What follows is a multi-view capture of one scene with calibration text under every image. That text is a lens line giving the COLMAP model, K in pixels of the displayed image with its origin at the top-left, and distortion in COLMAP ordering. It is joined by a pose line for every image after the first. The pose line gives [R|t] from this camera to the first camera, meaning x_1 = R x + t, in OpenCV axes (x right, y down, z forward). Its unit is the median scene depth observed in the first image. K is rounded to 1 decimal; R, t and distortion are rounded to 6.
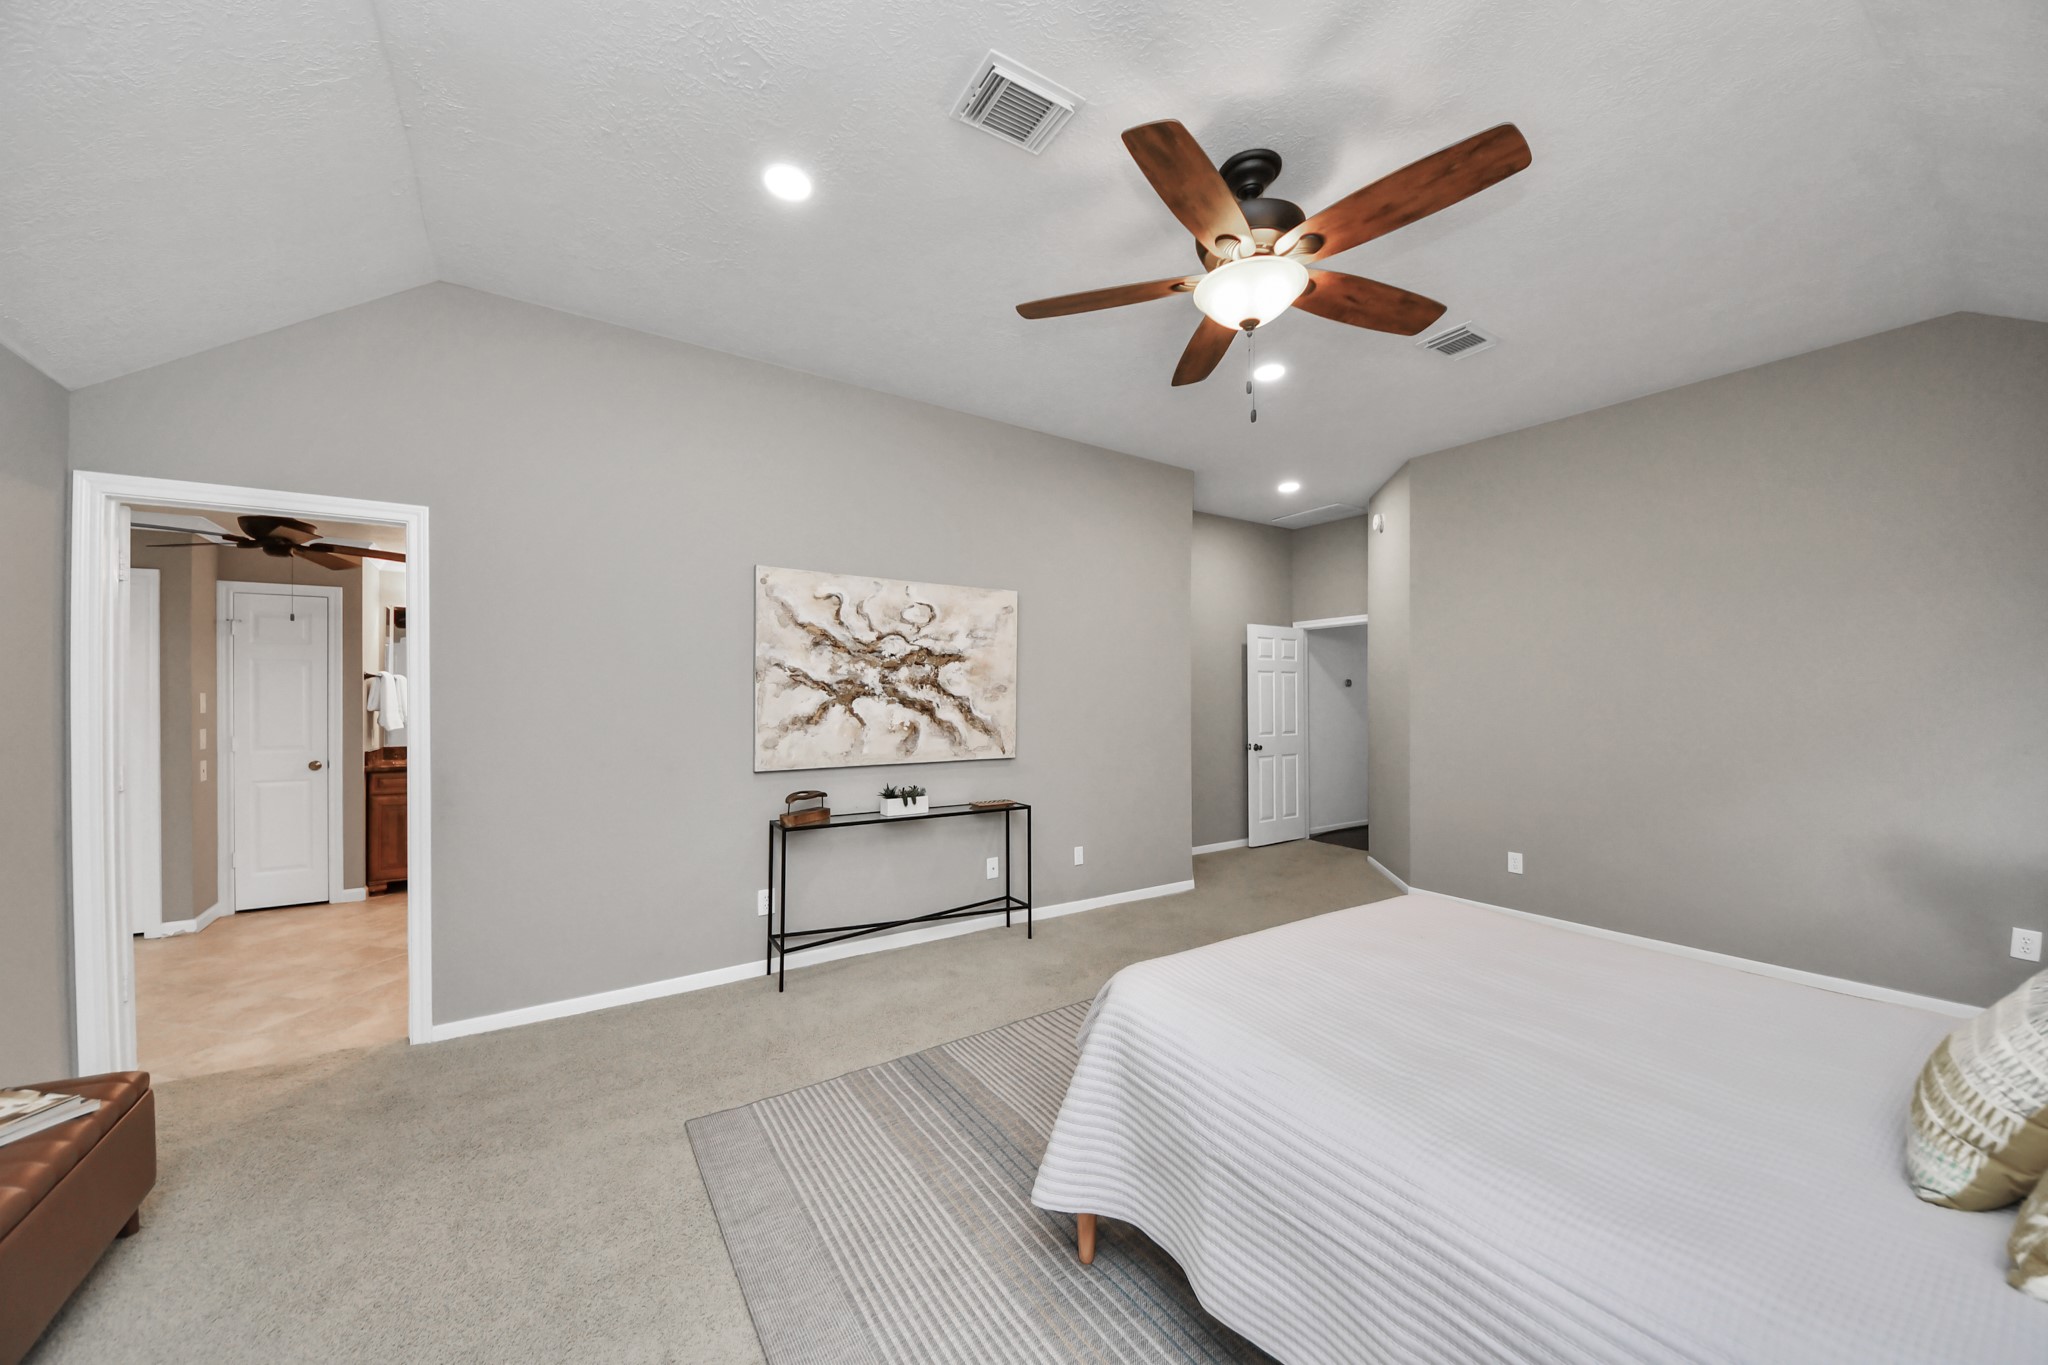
lens RADIAL K [[737.7, 0, 1019.1], [0, 737.7, 692.1], [0, 0, 1]] dist [-0.006547, -0.003681]
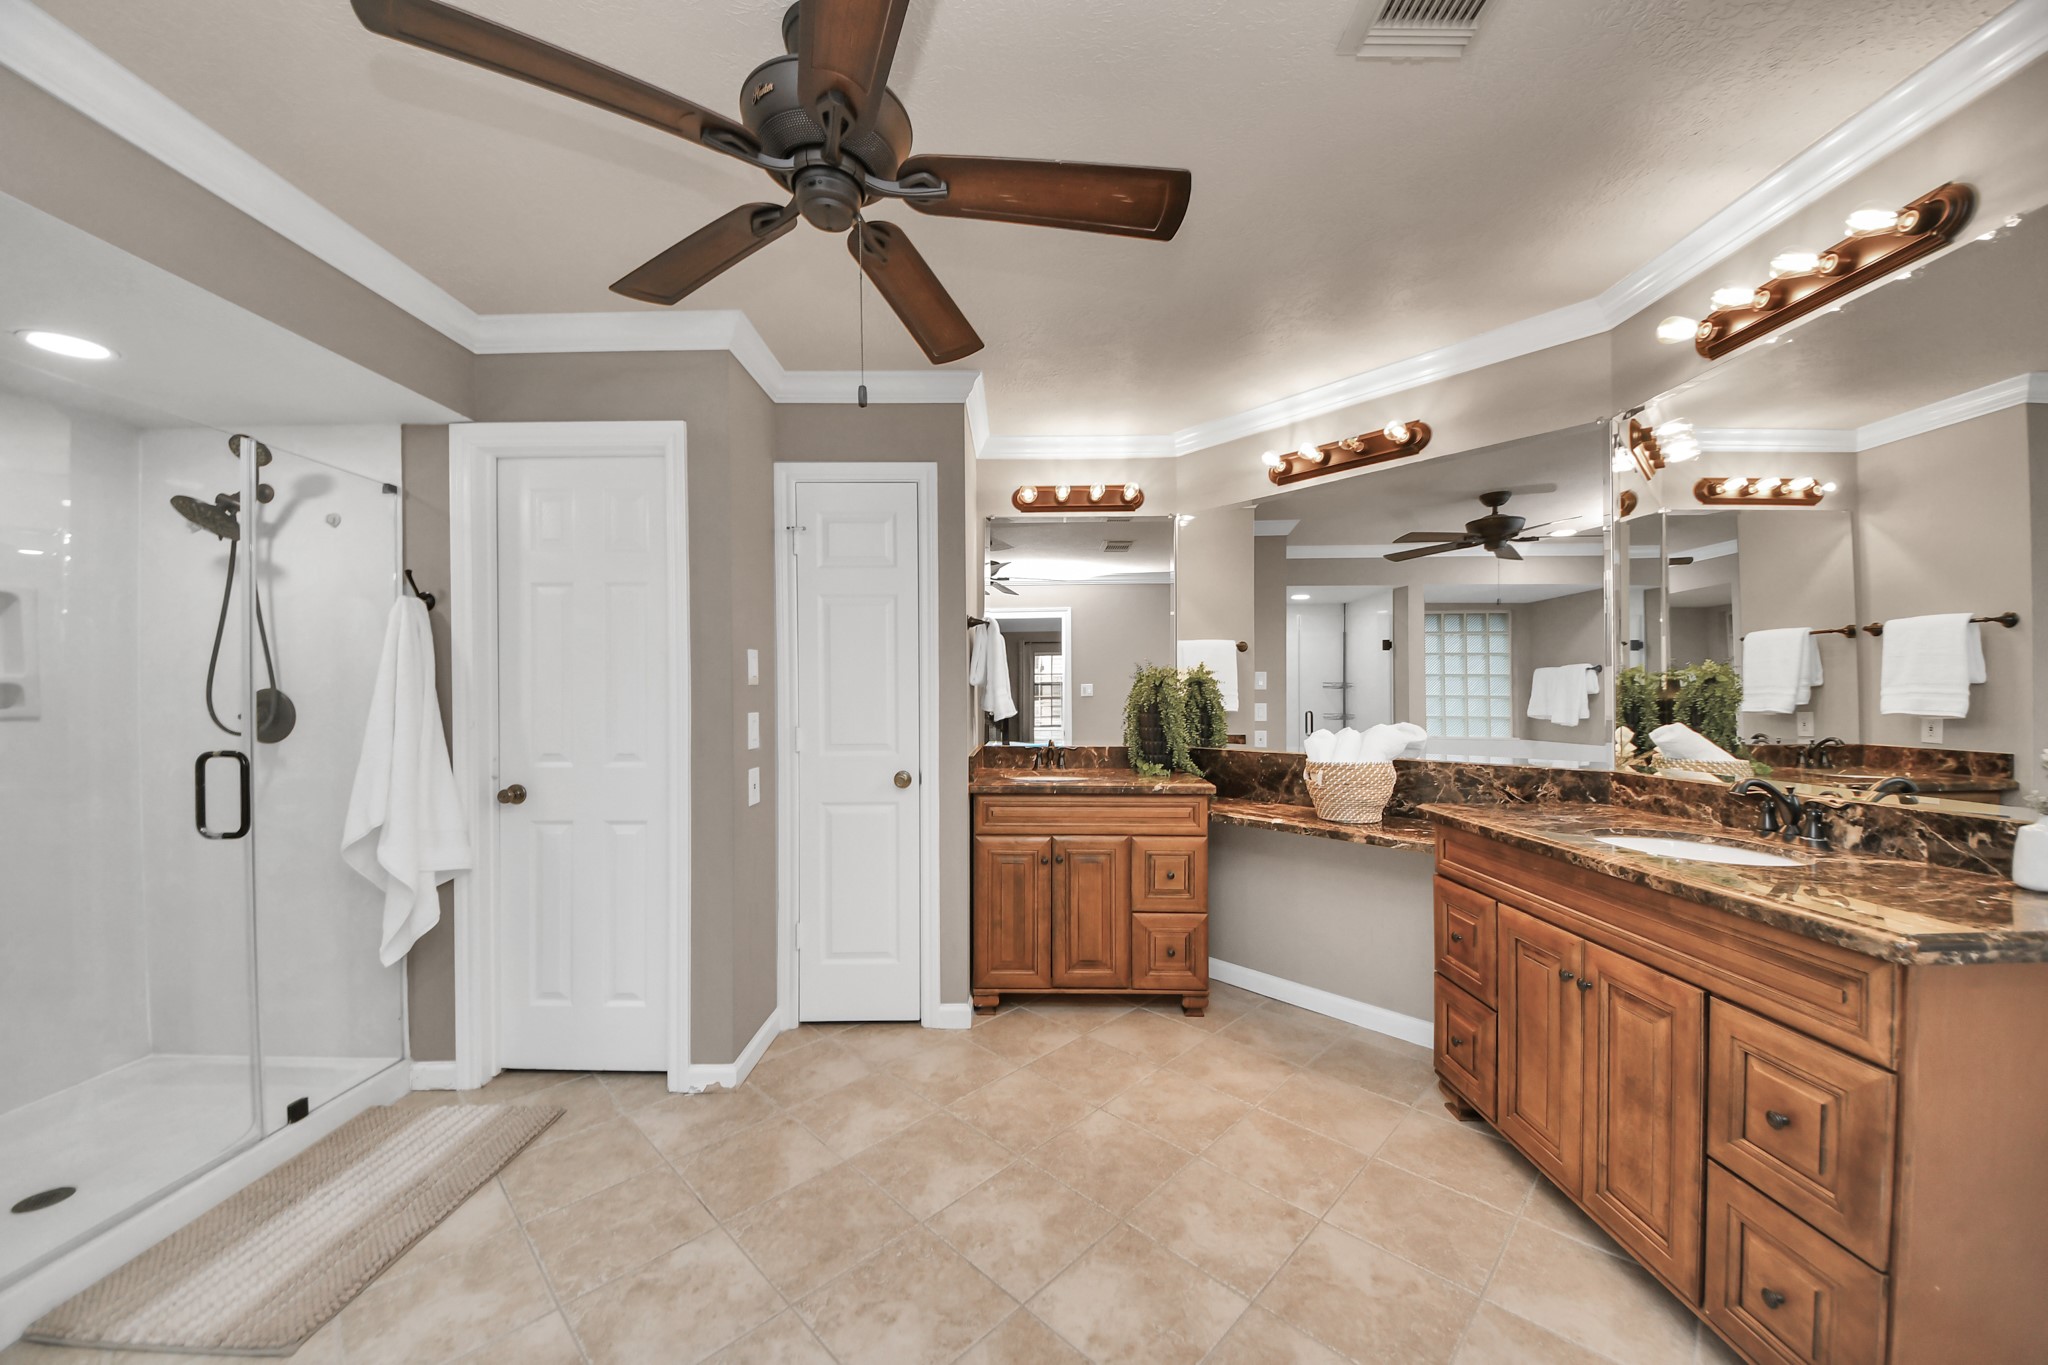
lens RADIAL K [[737.7, 0, 1029.0], [0, 737.7, 685.3], [0, 0, 1]] dist [-0.006547, -0.003681]
pose [[0.824226, 0.000411, -0.566261, -0.562682], [0.003158, 0.999981, 0.005323, 0.024950], [0.566252, -0.006176, 0.824209, 0.589216]]
